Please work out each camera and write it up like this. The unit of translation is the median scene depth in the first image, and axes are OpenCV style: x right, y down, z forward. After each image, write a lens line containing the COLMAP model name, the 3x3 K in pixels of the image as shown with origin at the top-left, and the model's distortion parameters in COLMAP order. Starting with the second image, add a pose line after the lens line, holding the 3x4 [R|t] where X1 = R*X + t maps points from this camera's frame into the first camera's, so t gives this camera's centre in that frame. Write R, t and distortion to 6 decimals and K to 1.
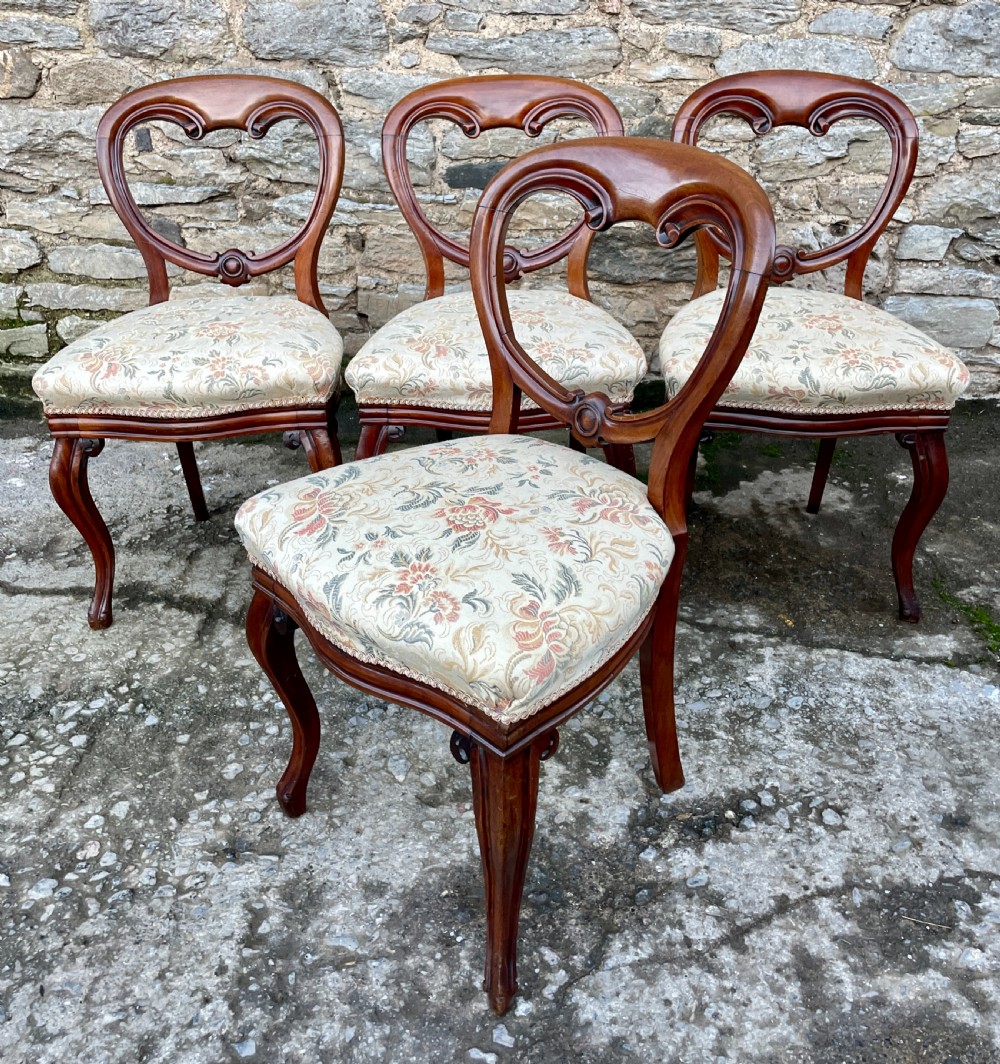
lens RADIAL K [[1079.3, 0, 531.1], [0, 1079.3, 423.8], [0, 0, 1]] dist [0.042450, 0.000000]
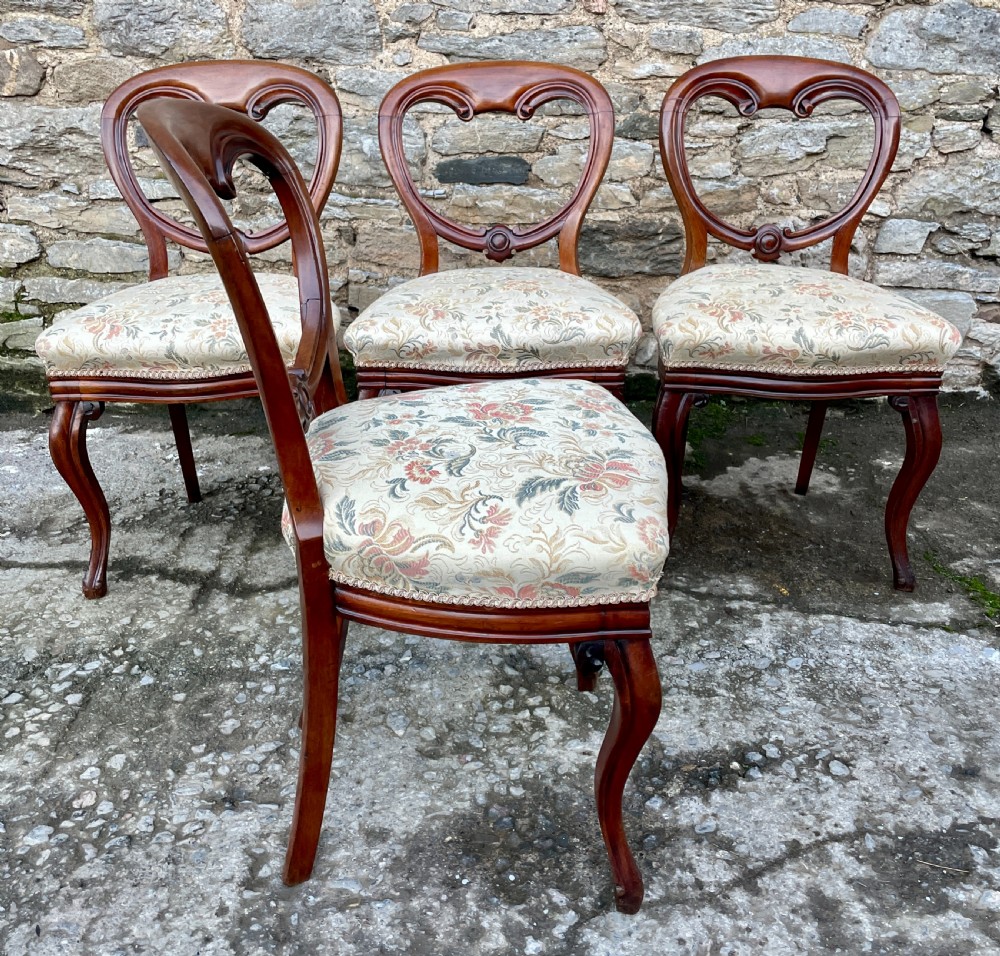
lens RADIAL K [[1053.7, 0, 501.6], [0, 1053.7, 405.3], [0, 0, 1]] dist [0.043184, 0.000000]
pose [[0.999999, -0.000997, 0.001004, -0.022849], [0.001058, 0.998046, -0.062471, 0.072090], [-0.000940, 0.062472, 0.998046, 0.015378]]
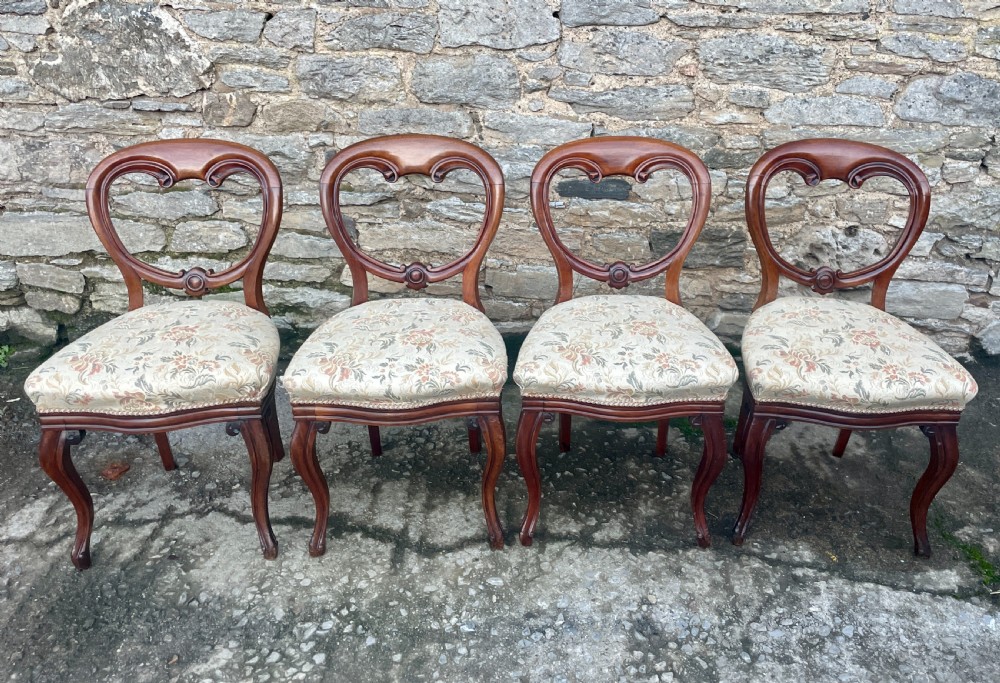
lens RADIAL K [[855.5, 0, 555.2], [0, 855.5, 268.6], [0, 0, 1]] dist [0.080679, -0.099131]
pose [[0.999593, 0.018097, 0.022032, -0.133829], [-0.017847, 0.999774, -0.011517, -0.152775], [-0.022235, 0.011119, 0.999691, -0.063747]]
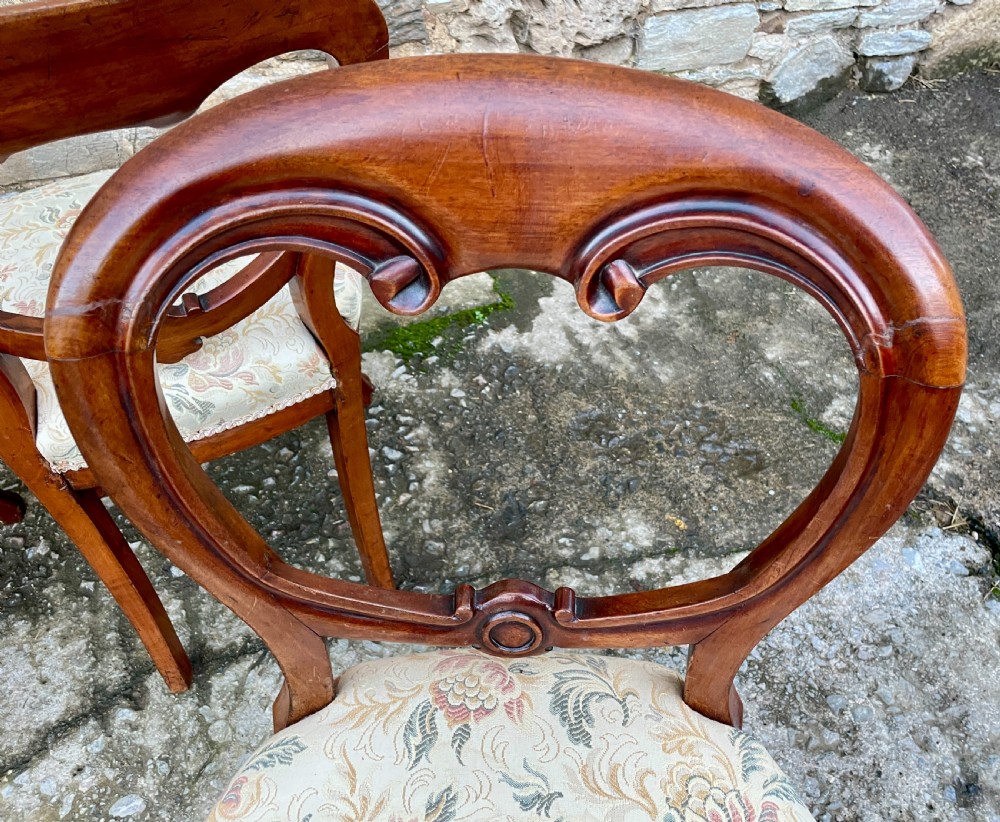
lens RADIAL K [[856.8, 0, 544.6], [0, 856.8, 403.1], [0, 0, 1]] dist [0.099195, -0.138884]
pose [[0.913475, -0.290158, 0.285258, -0.024279], [0.151531, 0.893219, 0.423317, -0.200279], [-0.377627, -0.343464, 0.859901, 0.484317]]
